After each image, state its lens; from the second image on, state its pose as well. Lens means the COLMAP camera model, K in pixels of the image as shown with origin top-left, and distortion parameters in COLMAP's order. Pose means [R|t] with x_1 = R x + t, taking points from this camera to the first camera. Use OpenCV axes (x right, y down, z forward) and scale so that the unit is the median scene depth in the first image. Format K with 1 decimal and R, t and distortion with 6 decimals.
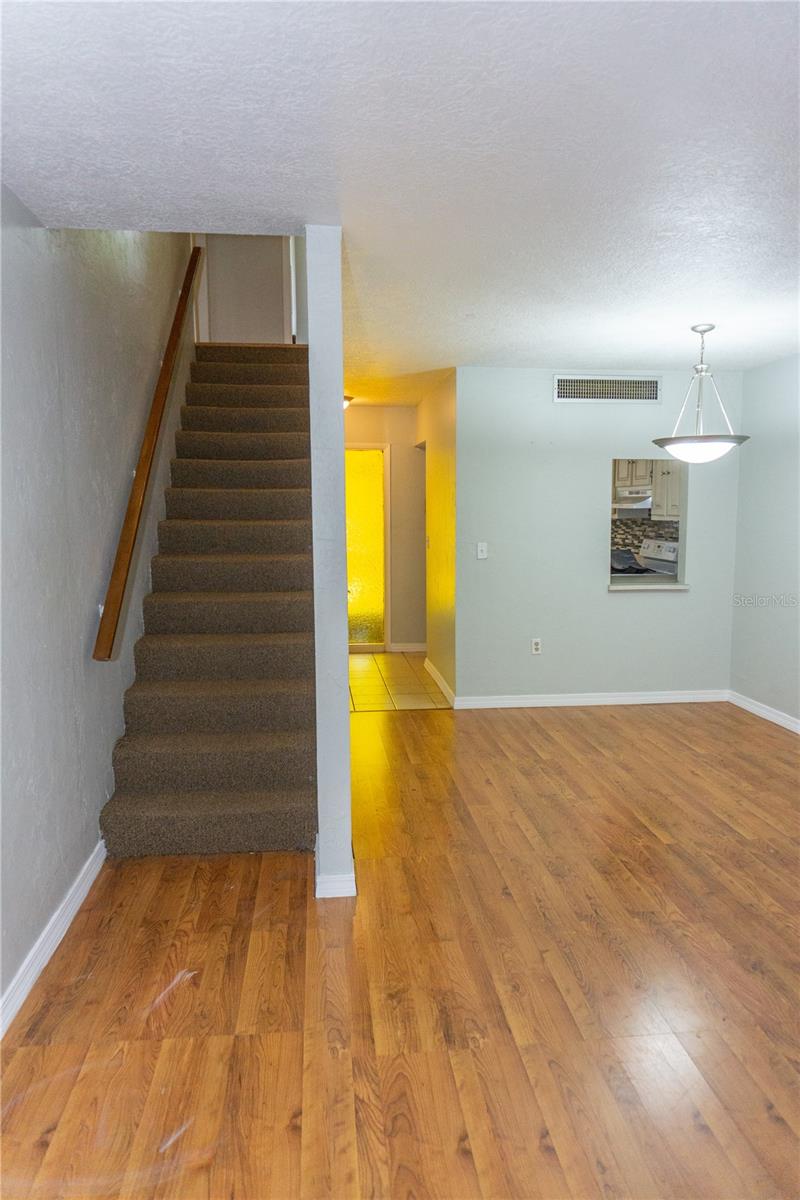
lens RADIAL K [[811.7, 0, 399.6], [0, 811.7, 574.6], [0, 0, 1]] dist [-0.012237, -0.011240]
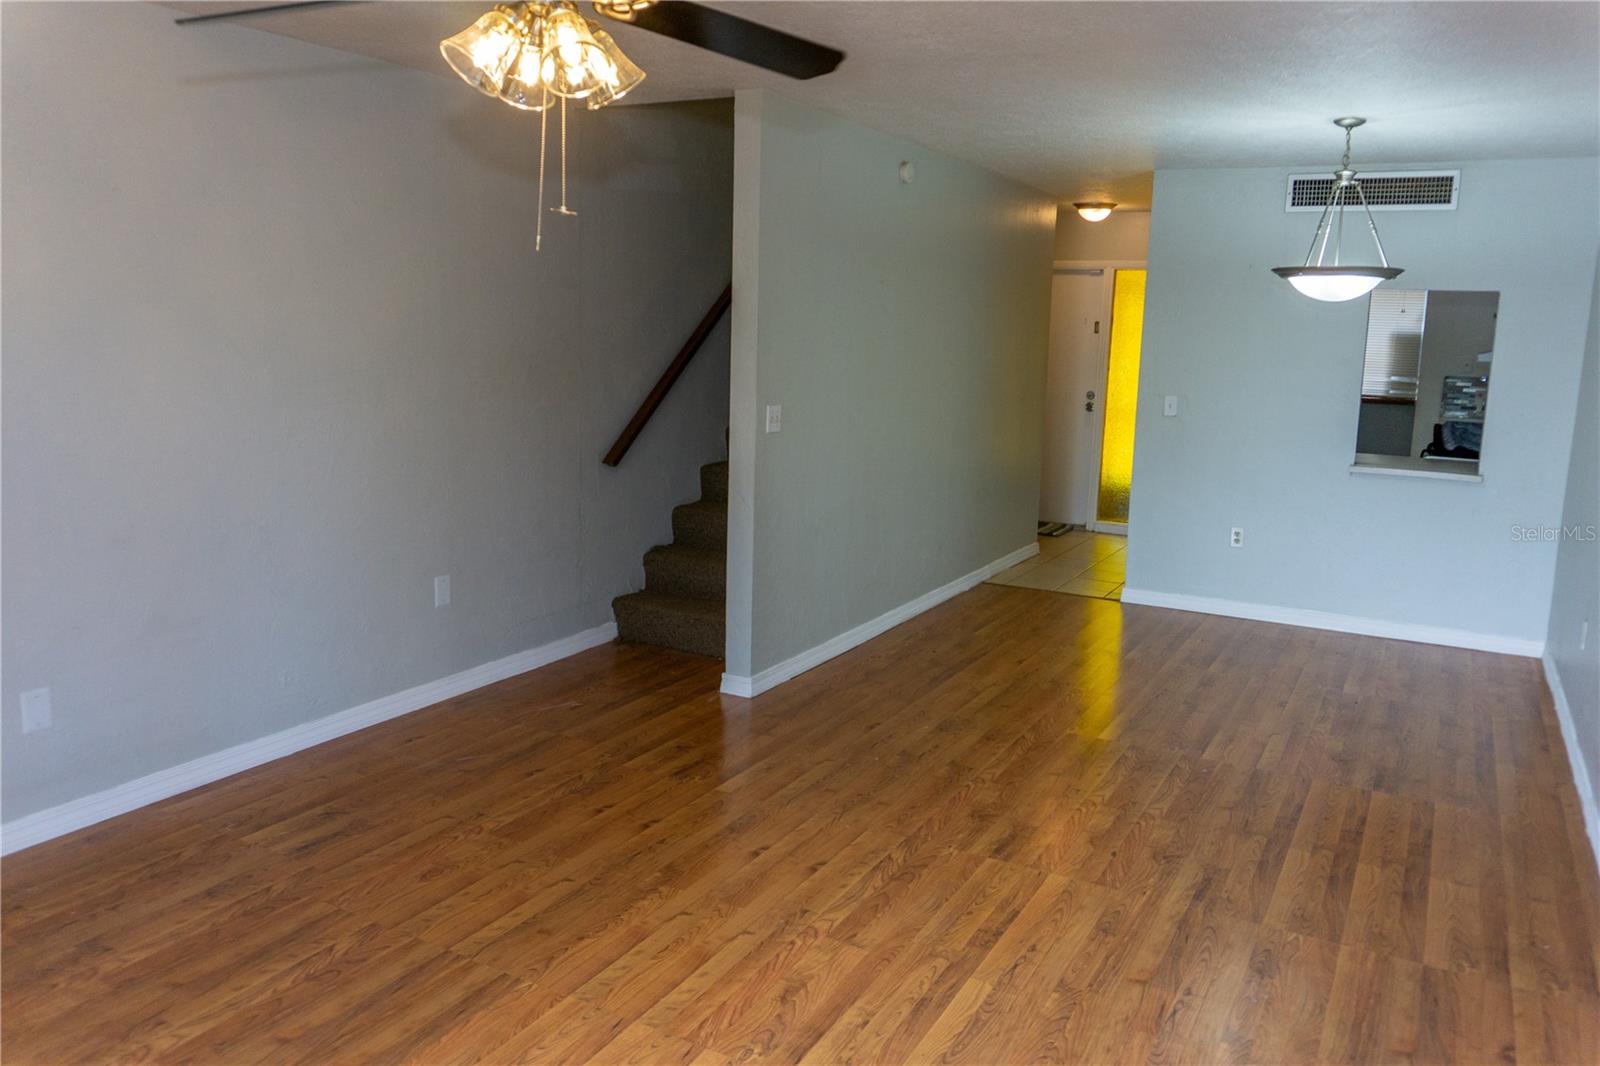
lens RADIAL K [[1207.4, 0, 802.6], [0, 1207.4, 532.7], [0, 0, 1]] dist [-0.031013, -0.001078]
pose [[0.821037, 0.124961, -0.557030, 0.724158], [-0.077611, 0.991122, 0.107948, -0.009304], [0.565574, -0.045398, 0.823447, -0.249960]]
